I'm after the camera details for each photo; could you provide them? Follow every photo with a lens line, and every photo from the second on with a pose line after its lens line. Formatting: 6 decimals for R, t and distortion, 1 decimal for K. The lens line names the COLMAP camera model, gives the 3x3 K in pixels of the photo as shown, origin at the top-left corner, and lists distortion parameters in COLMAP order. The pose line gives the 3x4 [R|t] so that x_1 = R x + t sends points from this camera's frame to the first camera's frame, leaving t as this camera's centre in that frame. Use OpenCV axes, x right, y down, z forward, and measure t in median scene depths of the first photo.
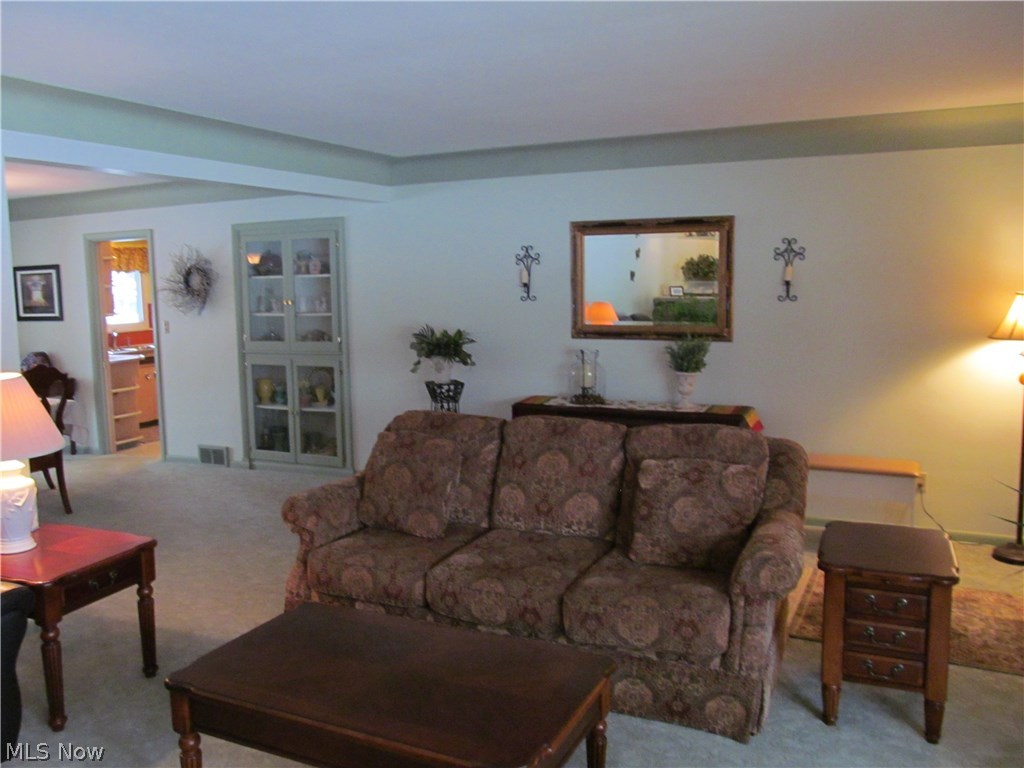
lens RADIAL K [[872.7, 0, 512.0], [0, 872.7, 384.0], [0, 0, 1]] dist [-0.009643, 0.003056]
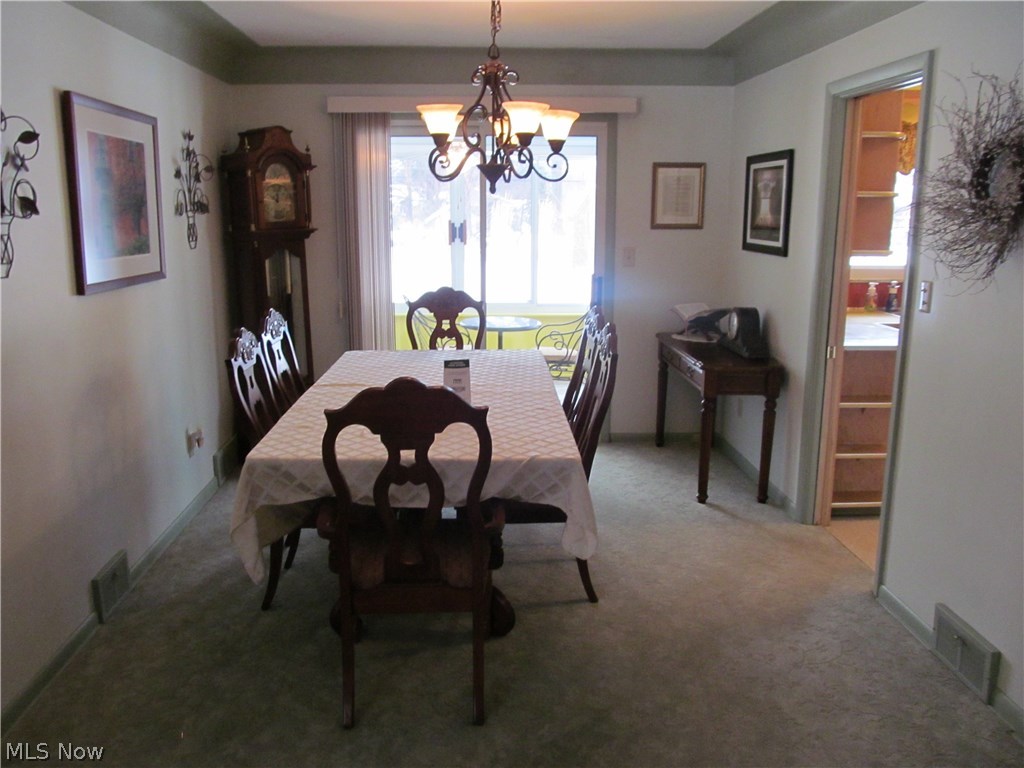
lens RADIAL K [[872.7, 0, 512.0], [0, 872.7, 384.0], [0, 0, 1]] dist [-0.009643, 0.003056]
pose [[0.488559, 0.202440, -0.848722, -0.131139], [-0.118071, 0.979104, 0.165572, -0.067029], [0.864505, 0.019318, 0.502252, 0.606501]]
